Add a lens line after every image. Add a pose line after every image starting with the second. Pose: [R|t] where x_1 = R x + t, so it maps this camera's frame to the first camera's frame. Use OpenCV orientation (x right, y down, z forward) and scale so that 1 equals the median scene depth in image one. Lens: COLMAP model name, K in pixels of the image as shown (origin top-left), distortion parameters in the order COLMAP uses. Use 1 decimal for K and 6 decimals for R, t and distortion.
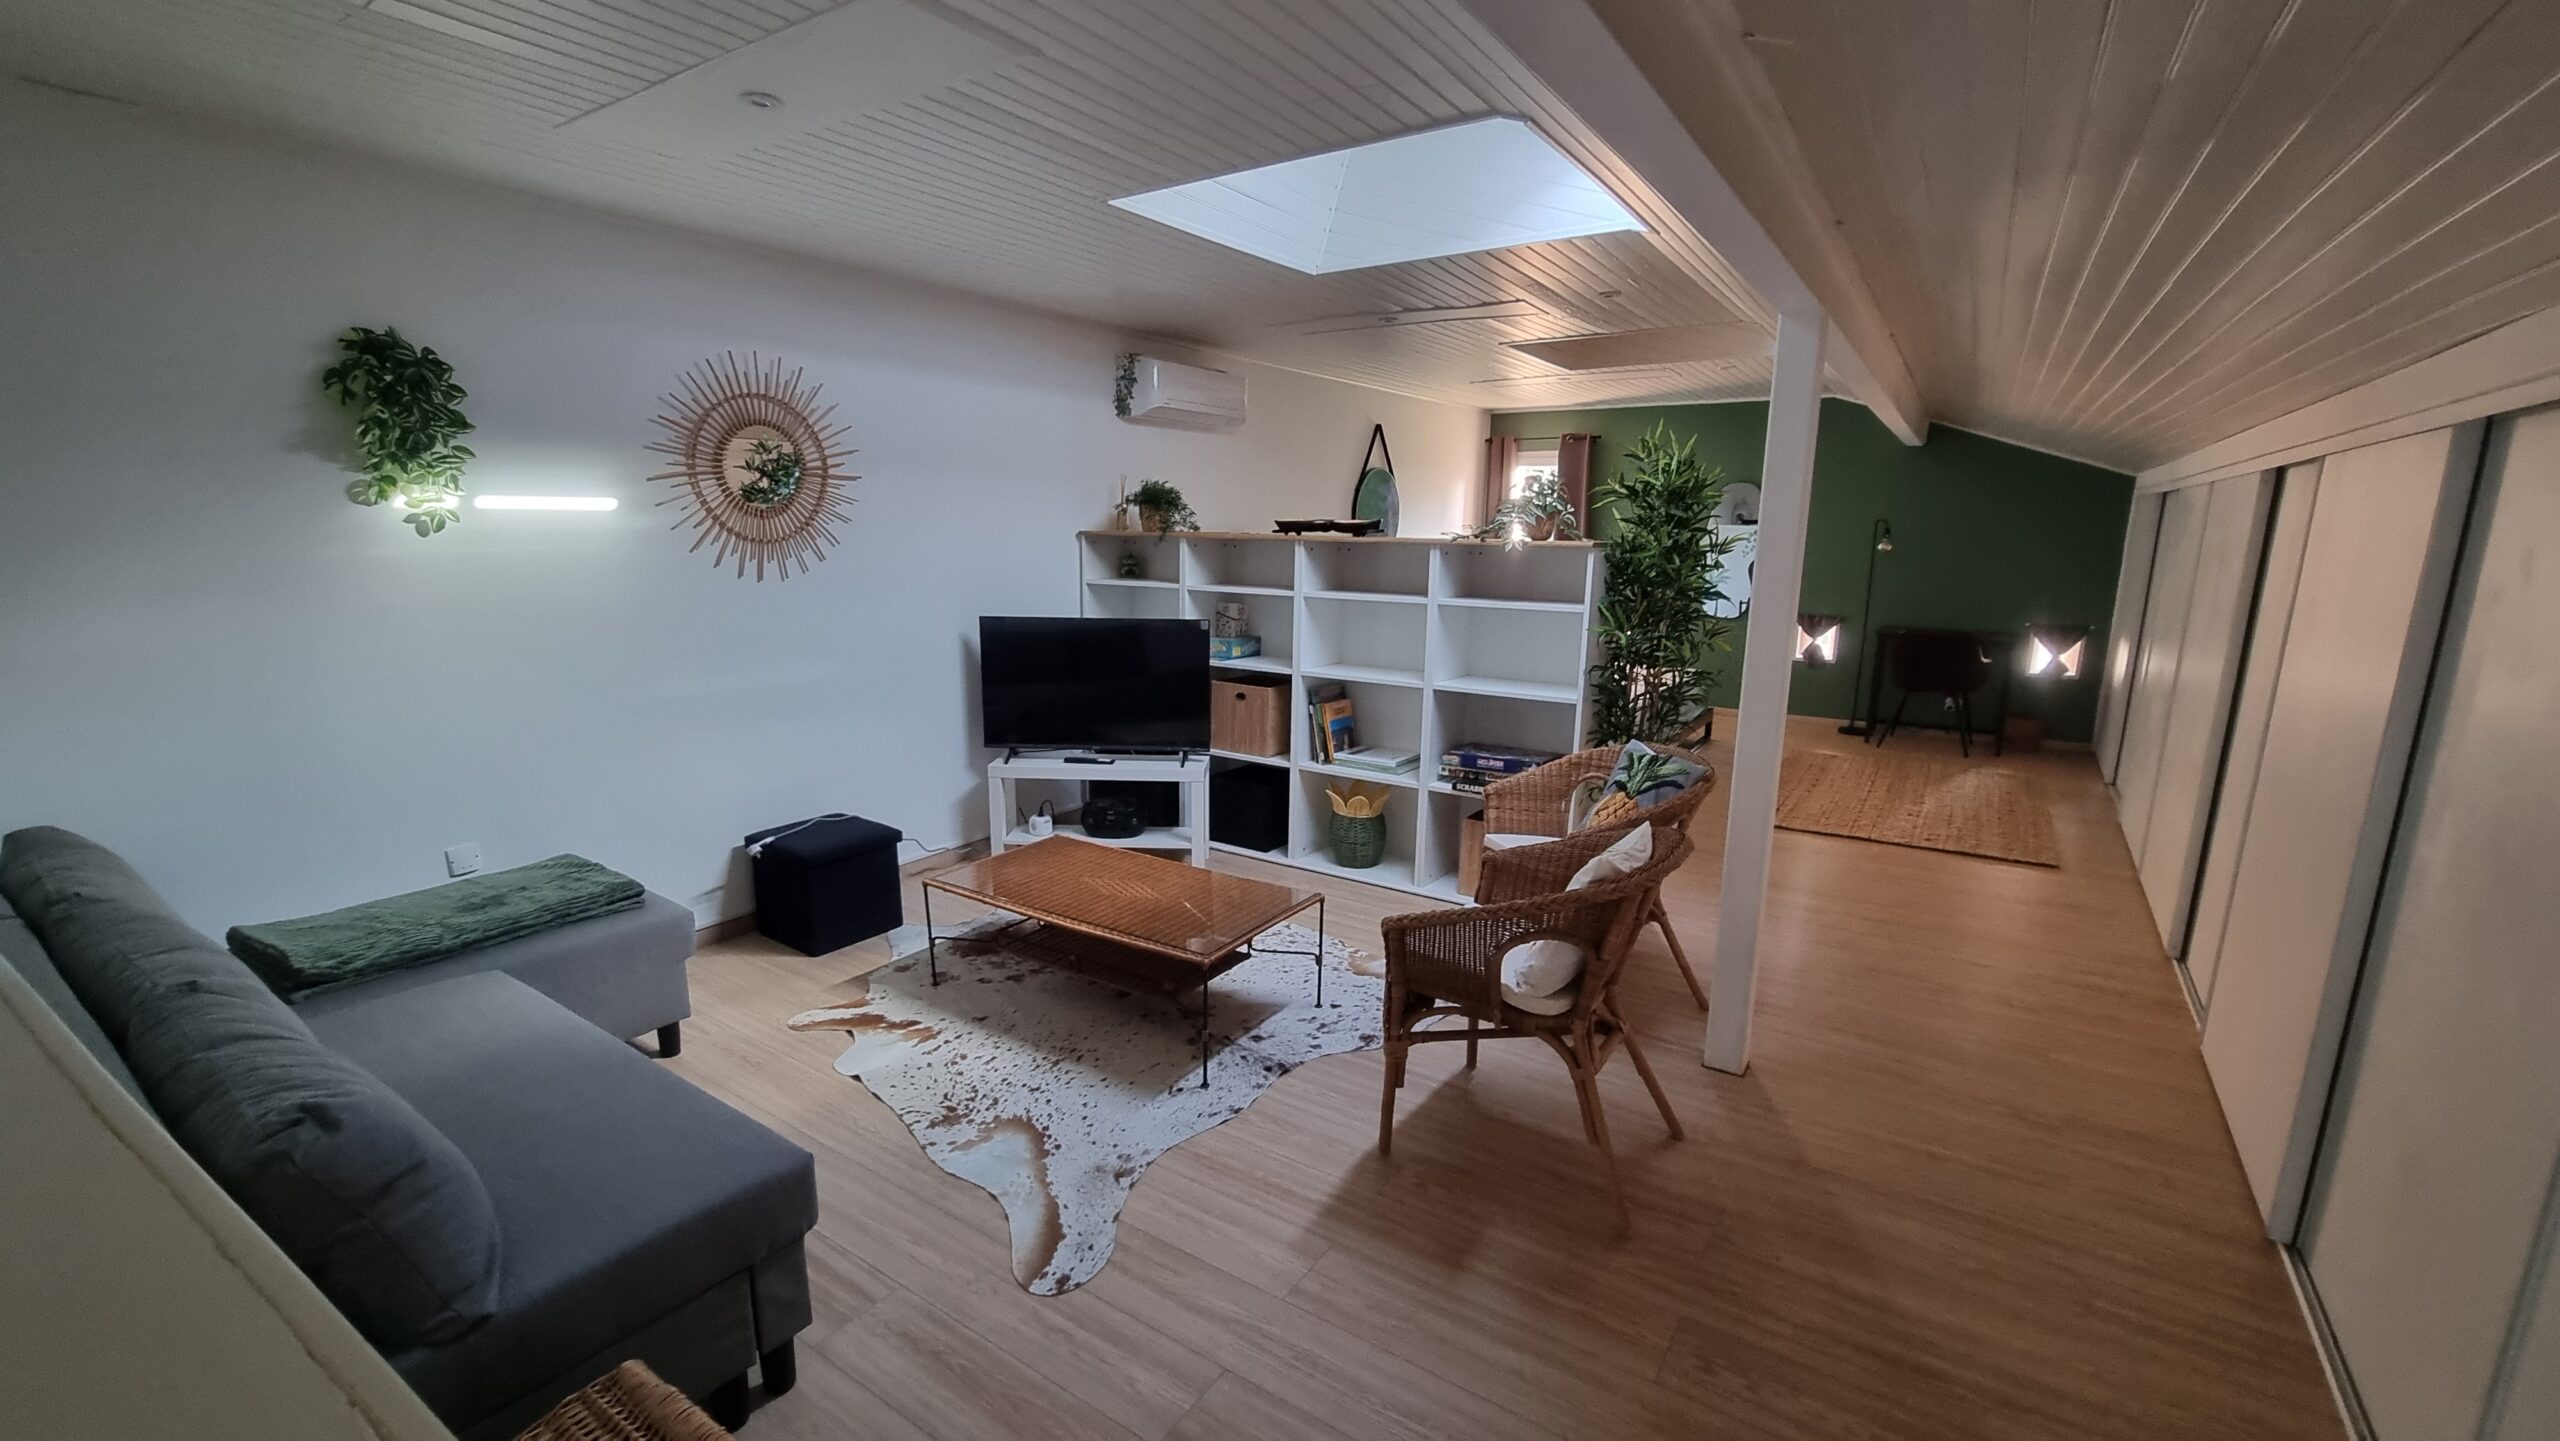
lens RADIAL K [[1035.5, 0, 1280.0], [0, 1035.5, 720.5], [0, 0, 1]] dist [-0.026545, 0.000075]
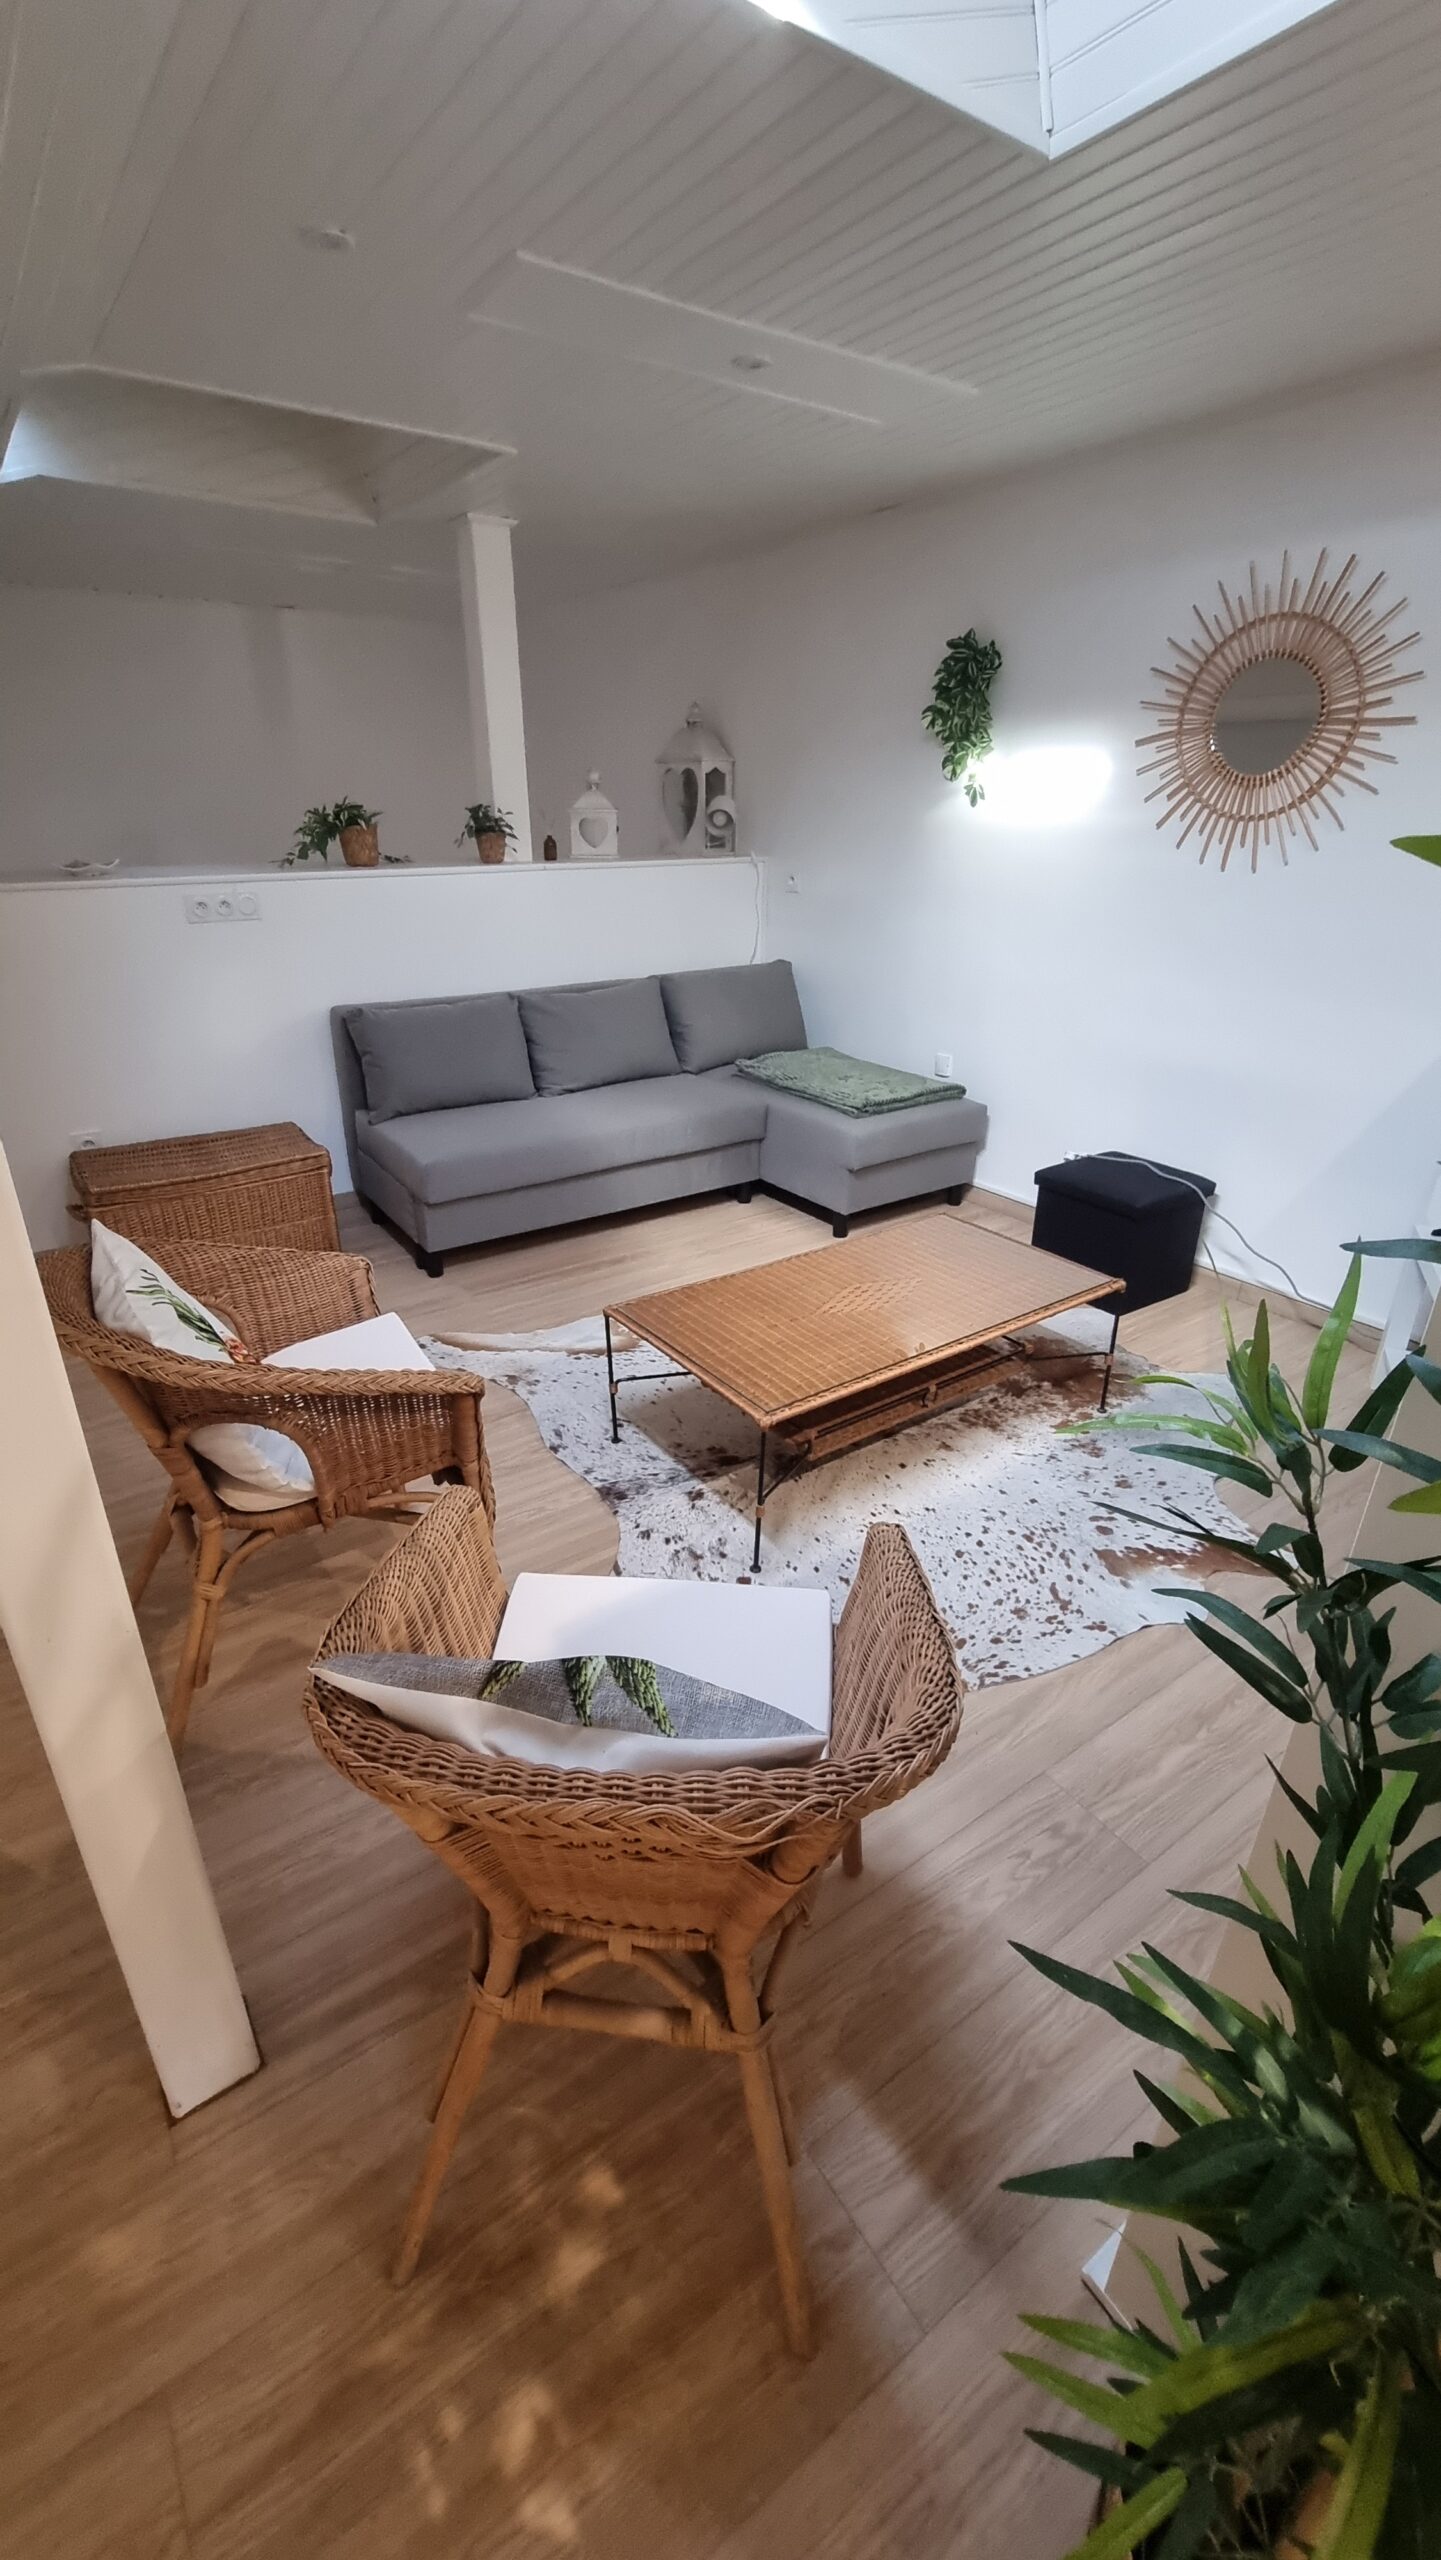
lens RADIAL K [[1035.5, 0, 720.5], [0, 1035.5, 1280.0], [0, 0, 1]] dist [-0.026545, 0.000075]
pose [[-0.357874, 0.391720, -0.847633, 0.287831], [-0.170928, 0.864934, 0.471882, -0.105259], [0.917992, 0.313758, -0.242582, 0.579064]]
